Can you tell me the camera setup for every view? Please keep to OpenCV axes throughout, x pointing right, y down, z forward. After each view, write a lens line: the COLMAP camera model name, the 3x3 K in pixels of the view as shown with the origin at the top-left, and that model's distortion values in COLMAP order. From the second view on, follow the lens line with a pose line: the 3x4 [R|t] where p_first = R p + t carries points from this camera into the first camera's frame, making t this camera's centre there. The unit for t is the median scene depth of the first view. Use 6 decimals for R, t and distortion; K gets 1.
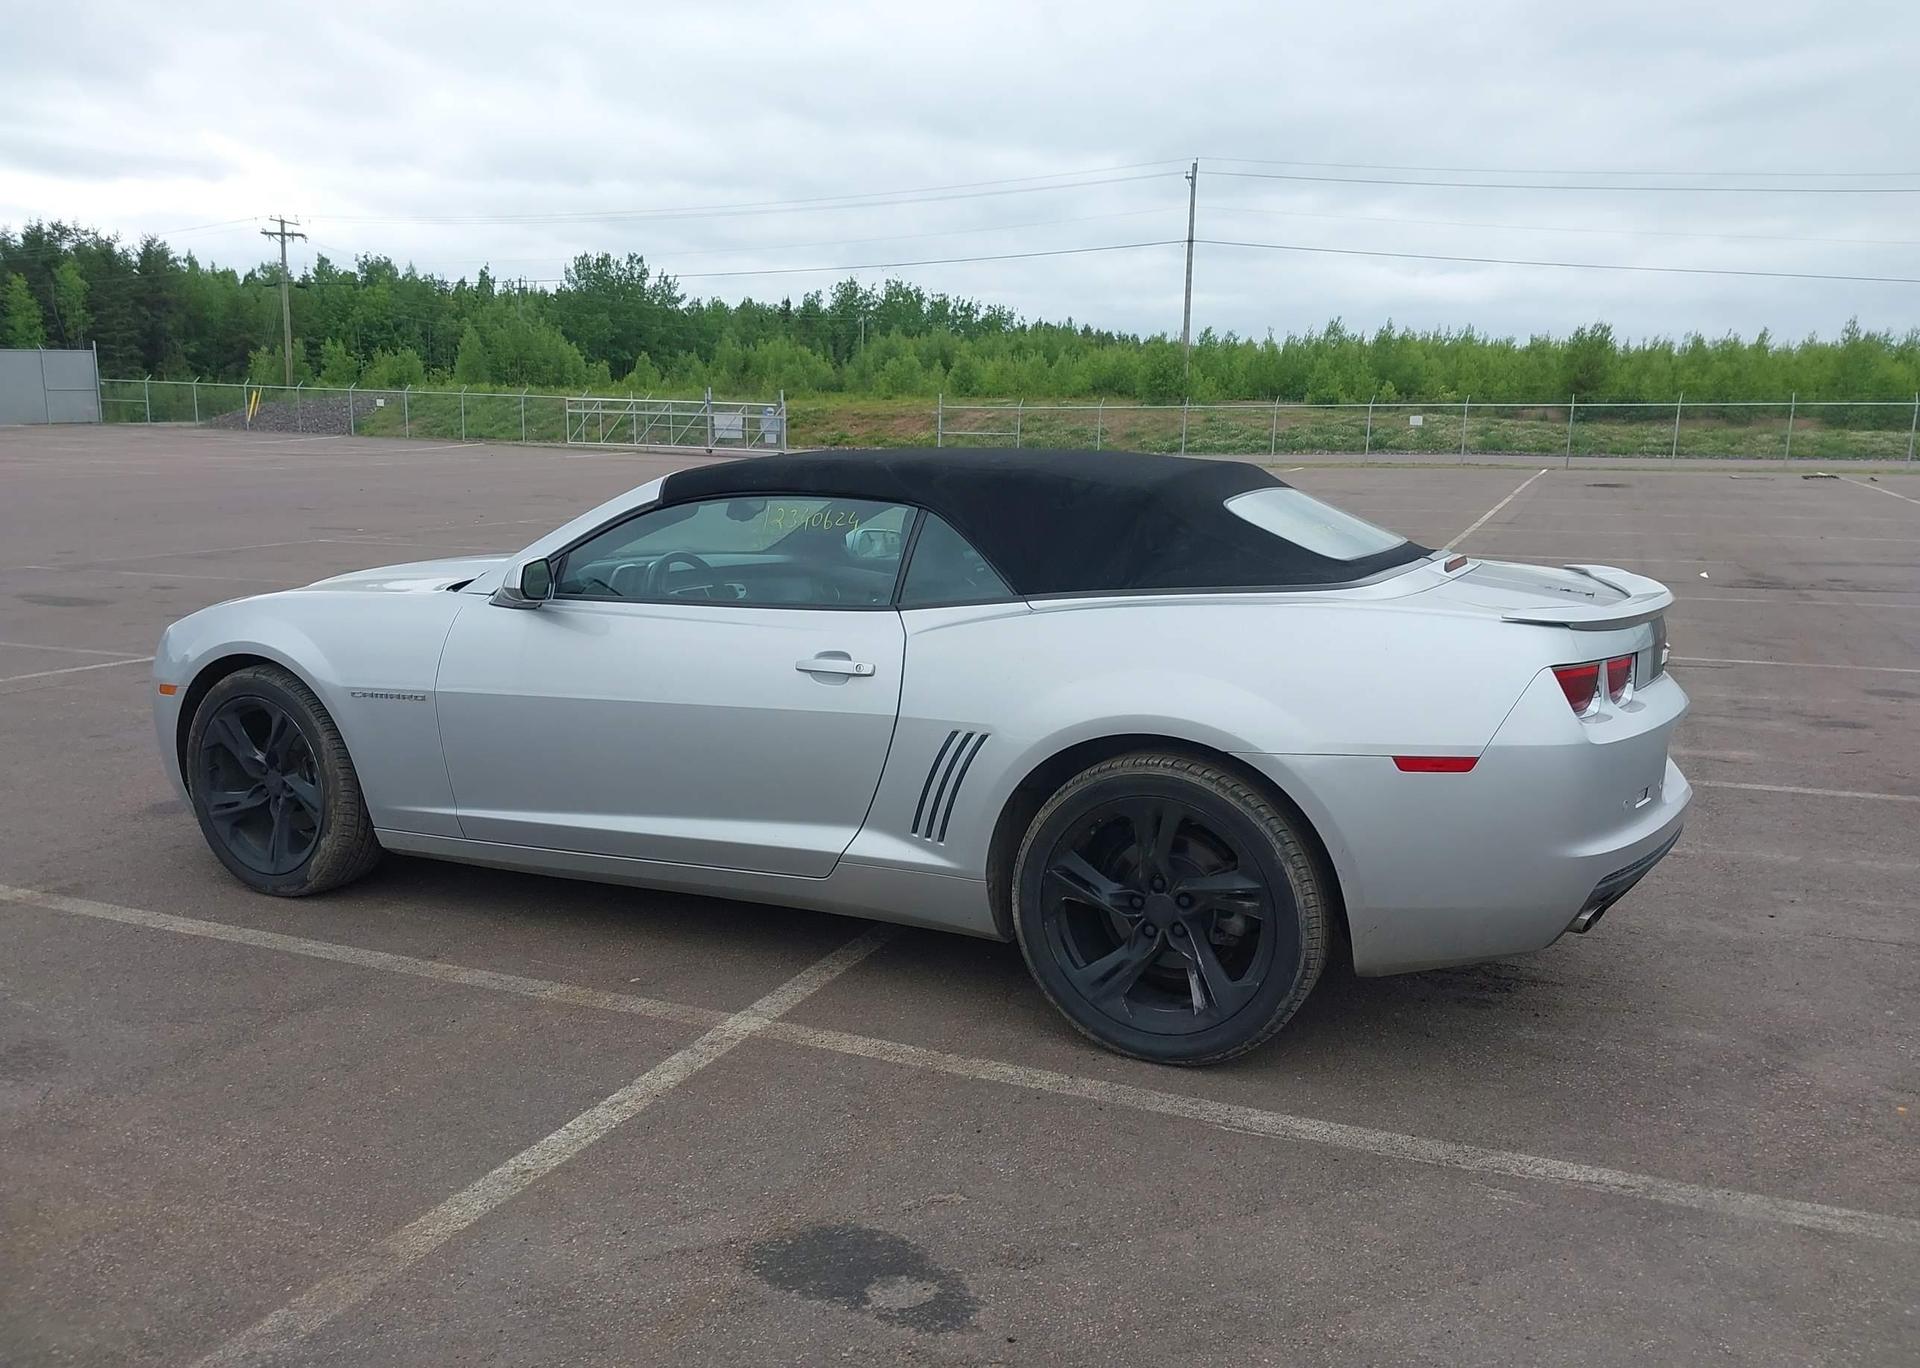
lens RADIAL K [[1514.6, 0, 939.5], [0, 1514.6, 684.2], [0, 0, 1]] dist [0.045723, -0.072349]
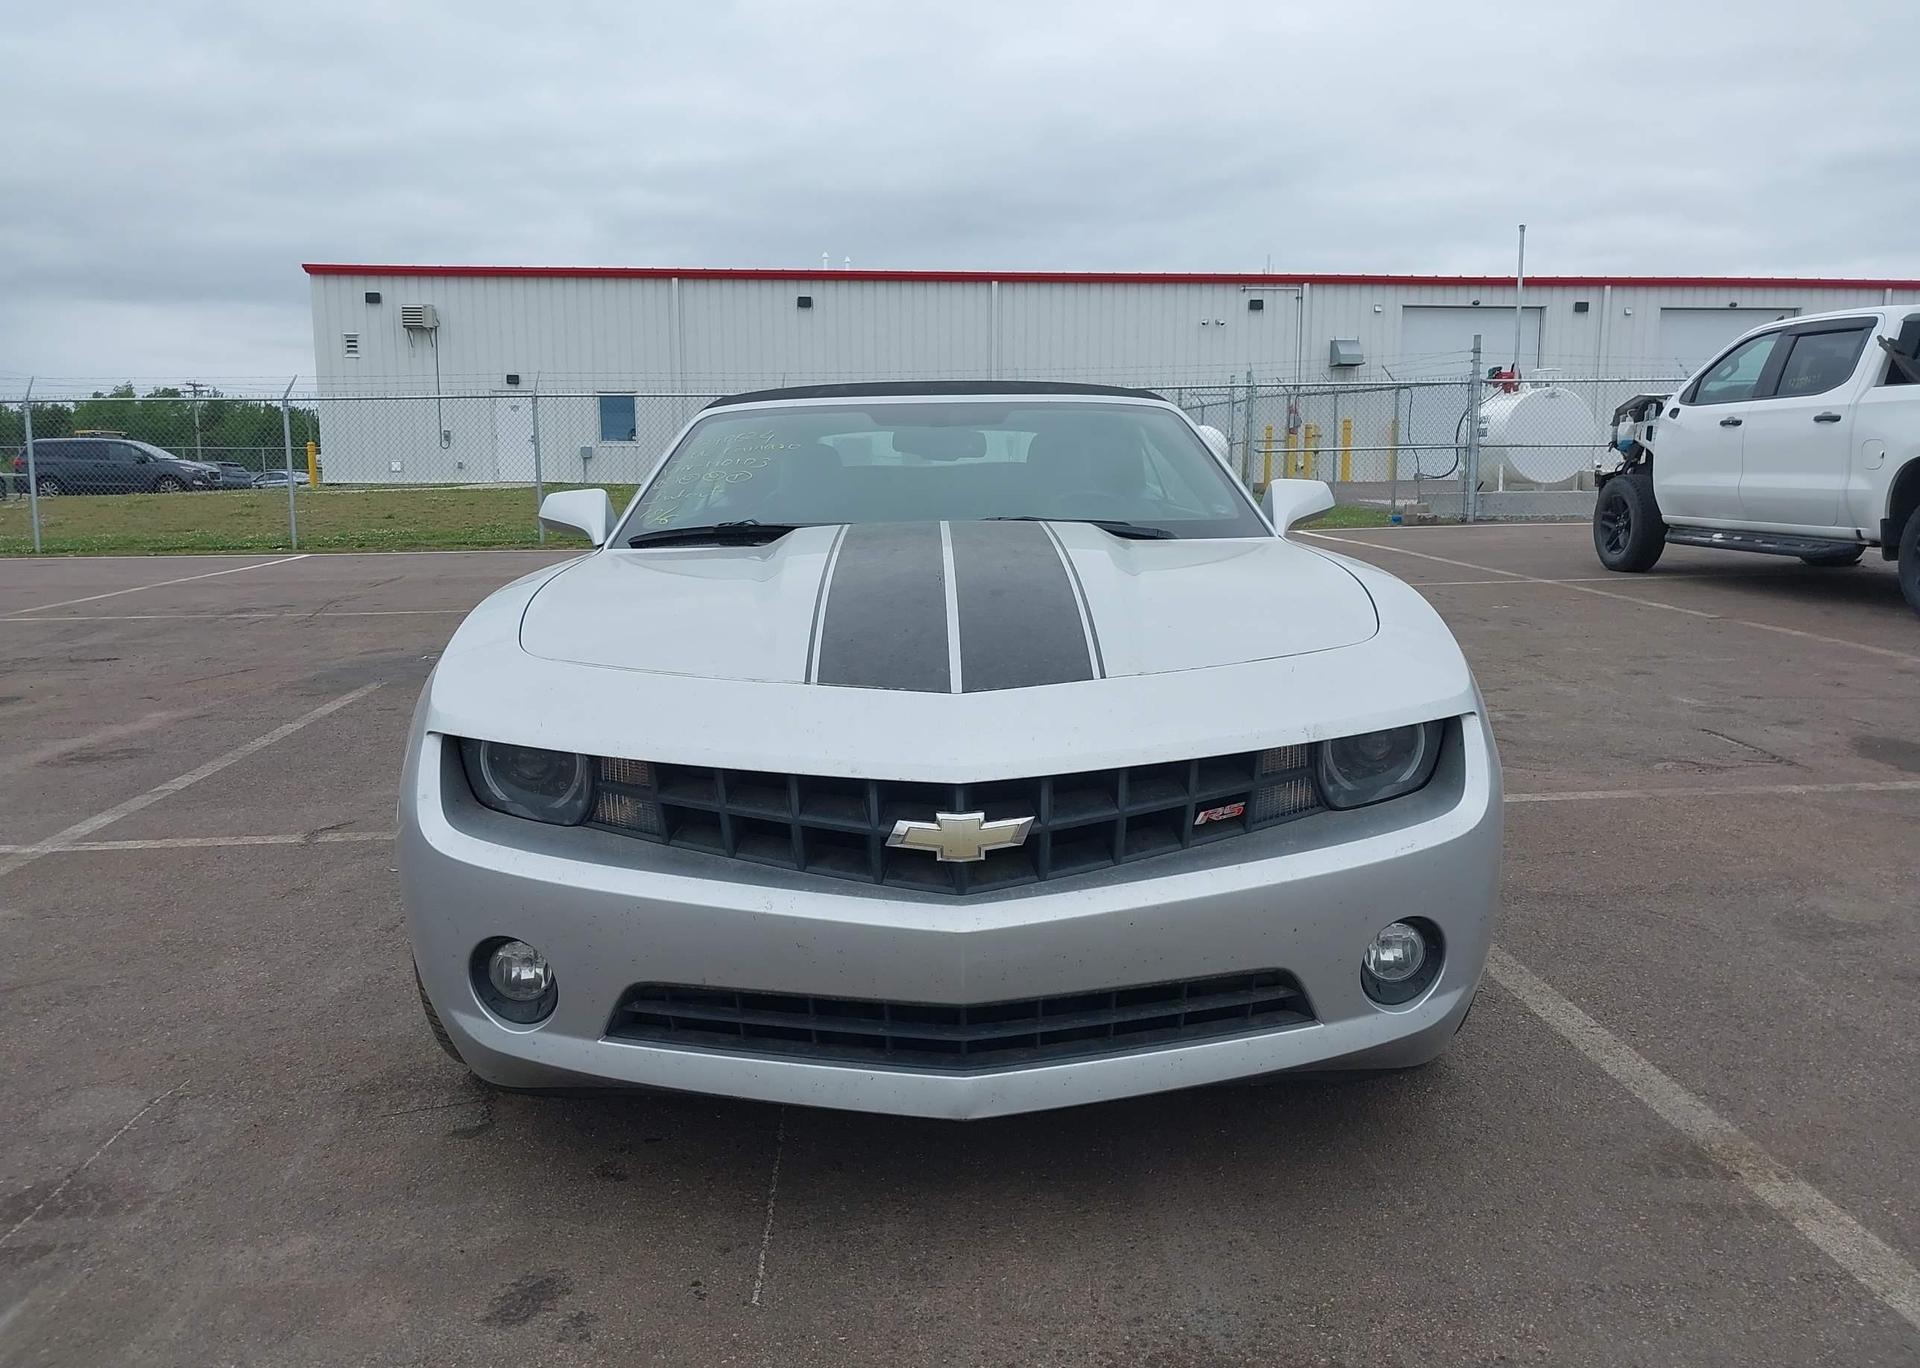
lens RADIAL K [[1514.6, 0, 961.6], [0, 1514.6, 672.7], [0, 0, 1]] dist [0.045723, -0.072349]
pose [[-0.470507, -0.124643, 0.873549, -0.884083], [0.150844, 0.964039, 0.218802, -0.179158], [-0.869407, 0.234717, -0.434786, 1.394961]]
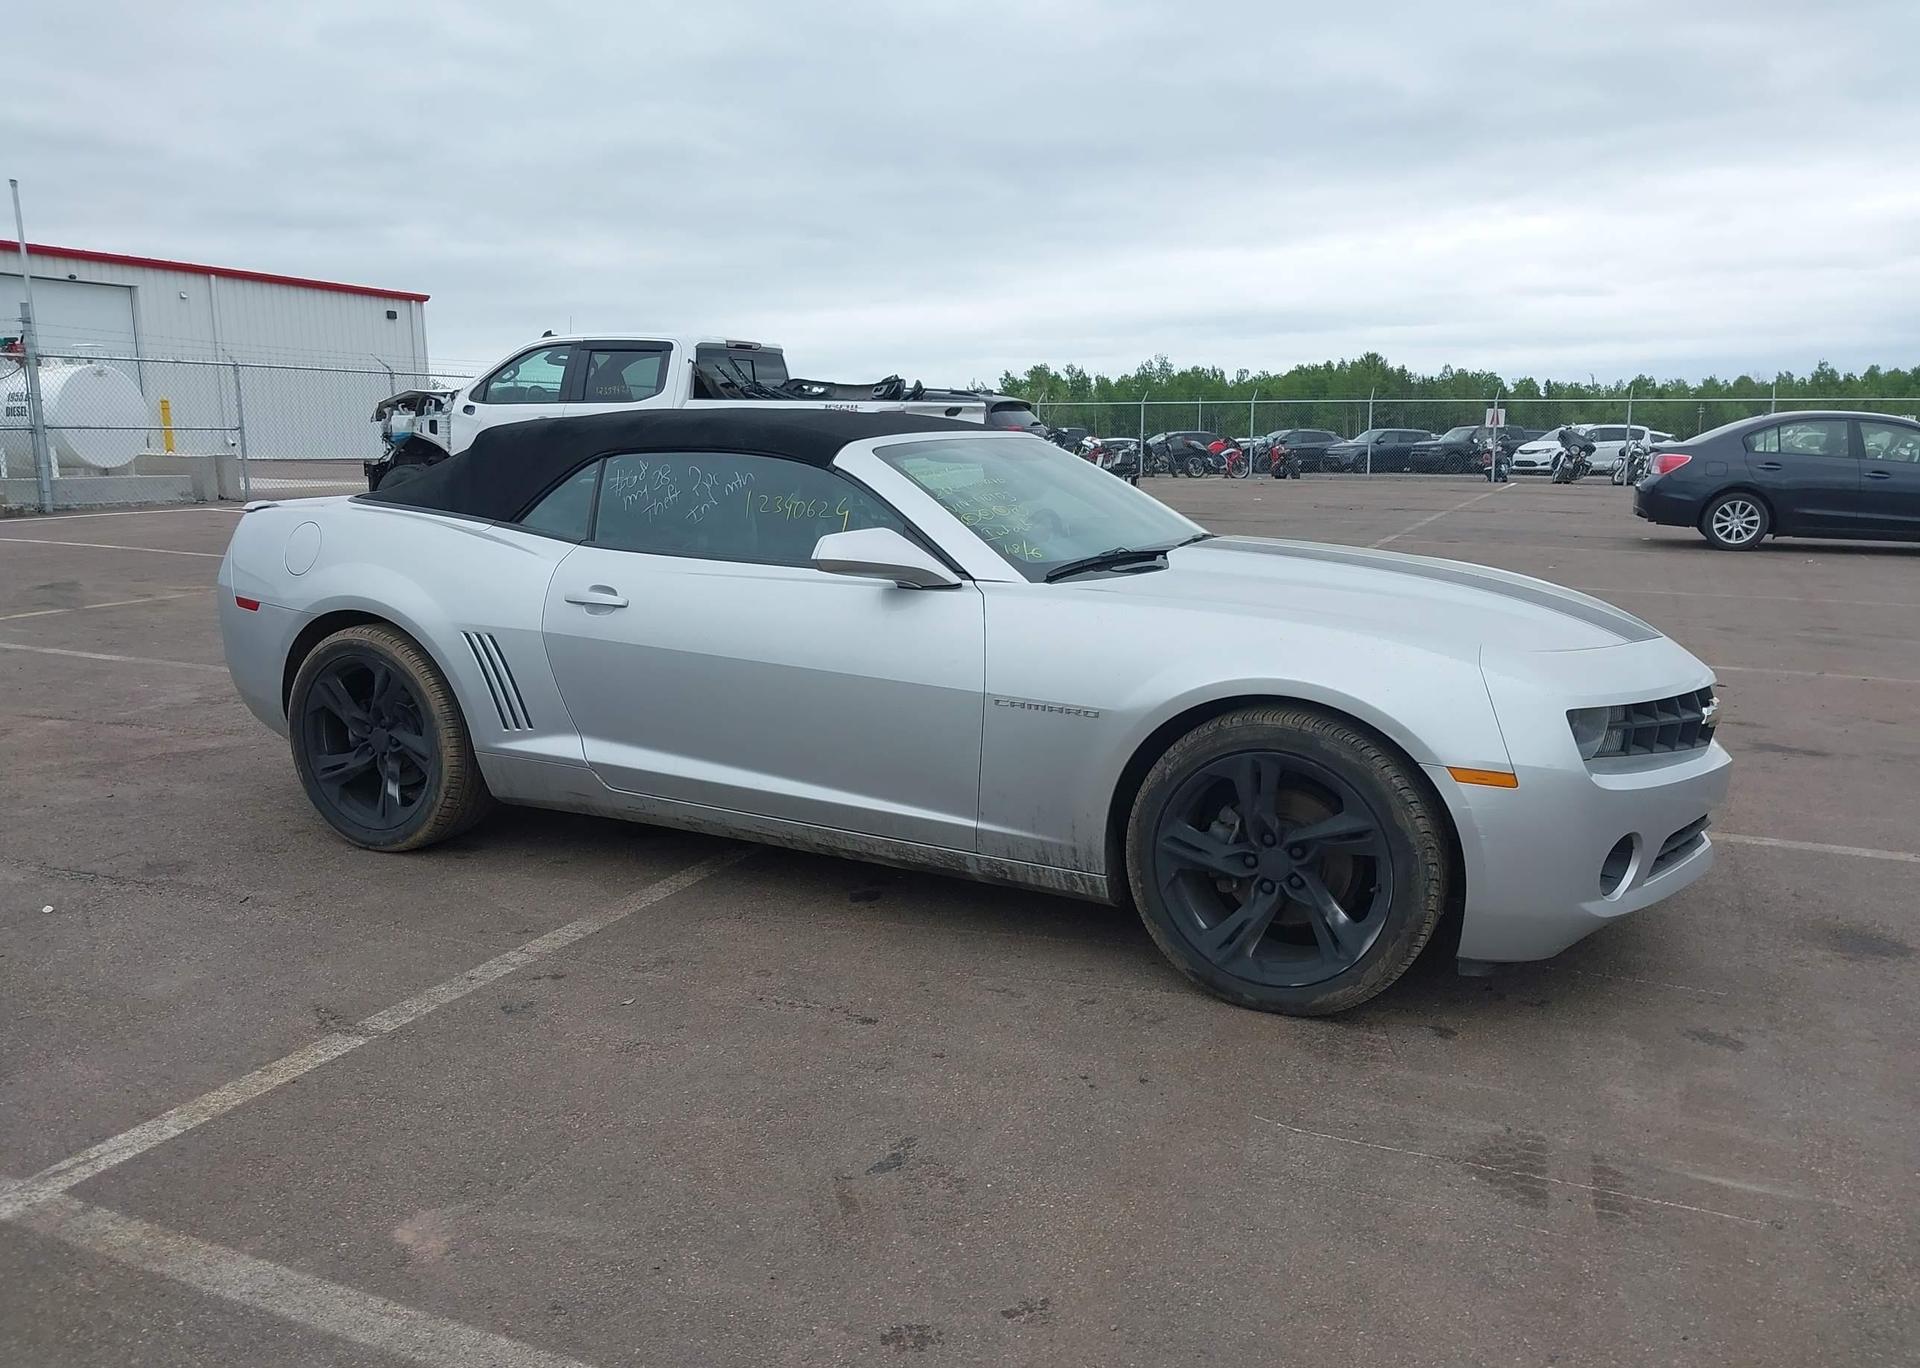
lens RADIAL K [[1514.6, 0, 958.8], [0, 1514.6, 700.0], [0, 0, 1]] dist [0.045723, -0.072349]
pose [[-0.999917, -0.012708, -0.002177, -0.100071], [-0.012702, 0.942034, 0.335278, -0.308573], [-0.002210, 0.335278, -0.942117, 1.975614]]
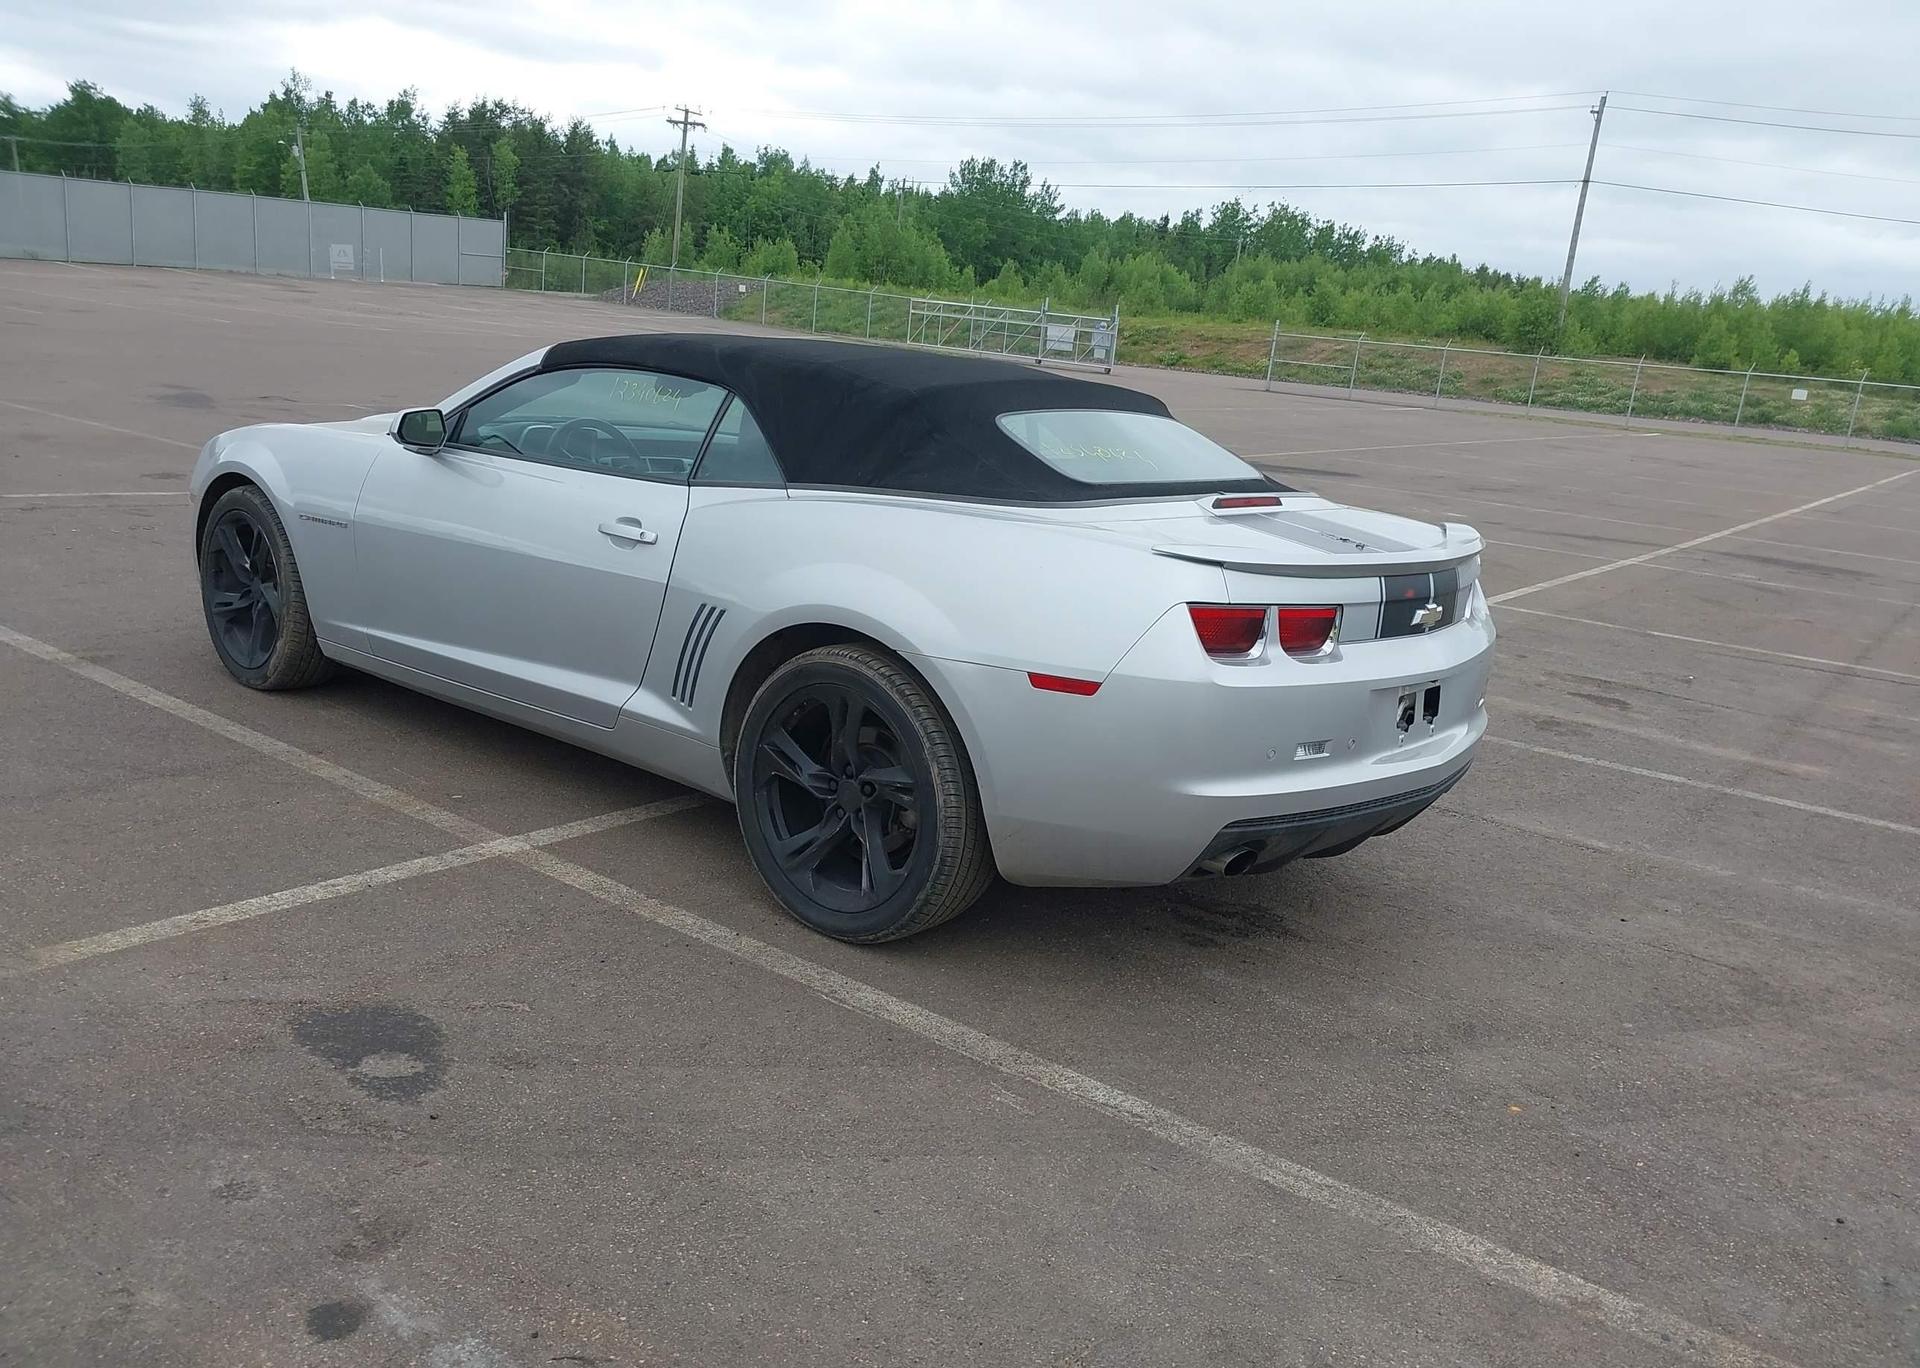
lens RADIAL K [[1514.6, 0, 938.5], [0, 1514.6, 646.0], [0, 0, 1]] dist [0.045723, -0.072349]
pose [[0.968163, 0.127859, -0.215204, 0.300624], [-0.121634, 0.991687, 0.041982, -0.003260], [0.218783, -0.014469, 0.975666, -0.004966]]
